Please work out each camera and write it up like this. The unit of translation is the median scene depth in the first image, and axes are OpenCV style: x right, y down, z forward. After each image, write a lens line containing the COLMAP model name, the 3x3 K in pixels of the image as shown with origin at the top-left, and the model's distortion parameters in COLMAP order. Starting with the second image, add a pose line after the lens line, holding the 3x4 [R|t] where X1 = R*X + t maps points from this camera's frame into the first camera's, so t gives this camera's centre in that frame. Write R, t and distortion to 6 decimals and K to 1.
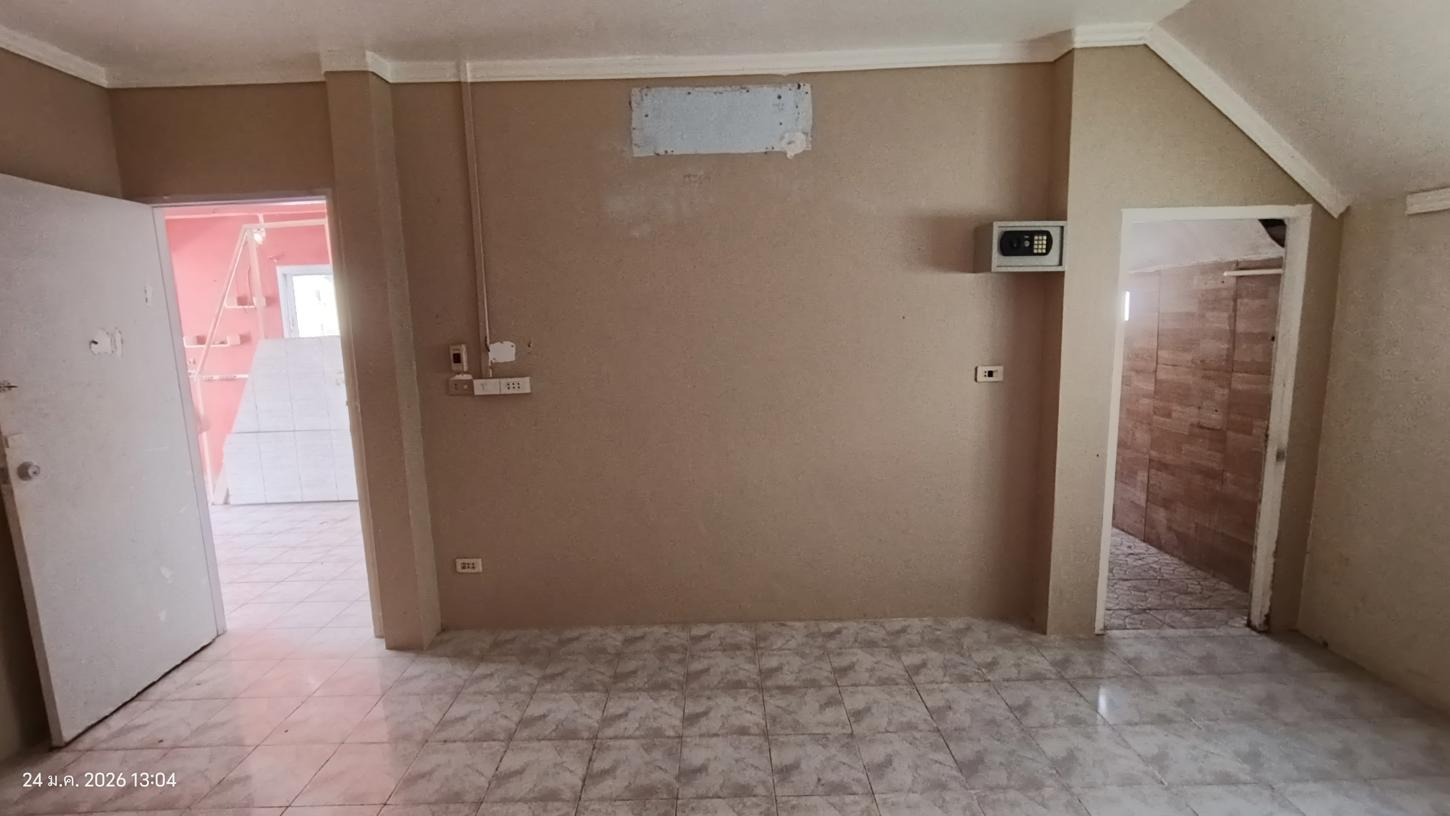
lens RADIAL K [[664.7, 0, 717.8], [0, 664.7, 412.2], [0, 0, 1]] dist [-0.008406, 0.005197]
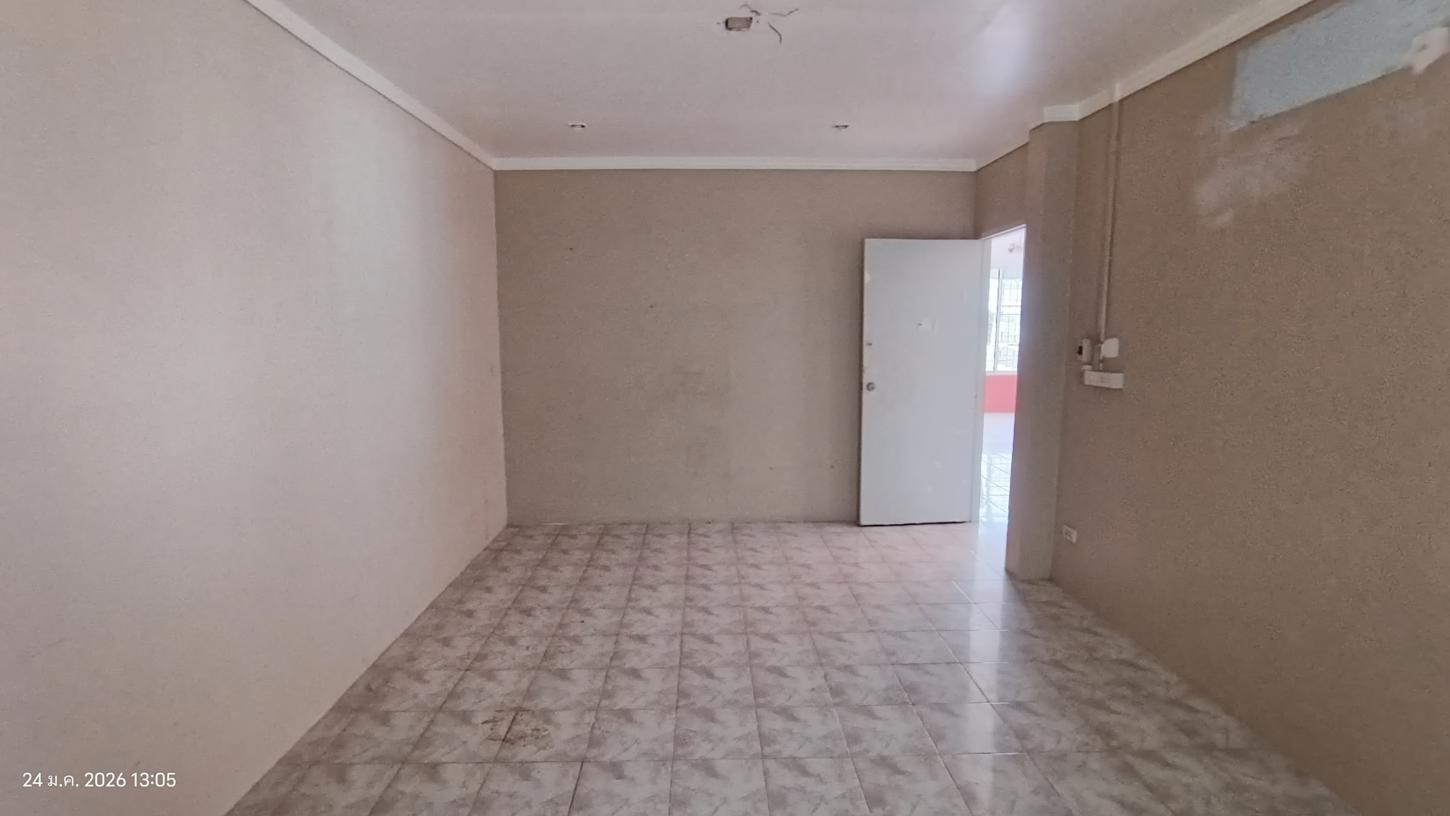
lens RADIAL K [[664.7, 0, 717.8], [0, 664.7, 412.2], [0, 0, 1]] dist [-0.008406, 0.005197]
pose [[0.031309, 0.166042, -0.985622, 0.756543], [-0.144889, 0.976443, 0.159893, -0.072246], [0.988952, 0.137800, 0.054629, 0.347815]]
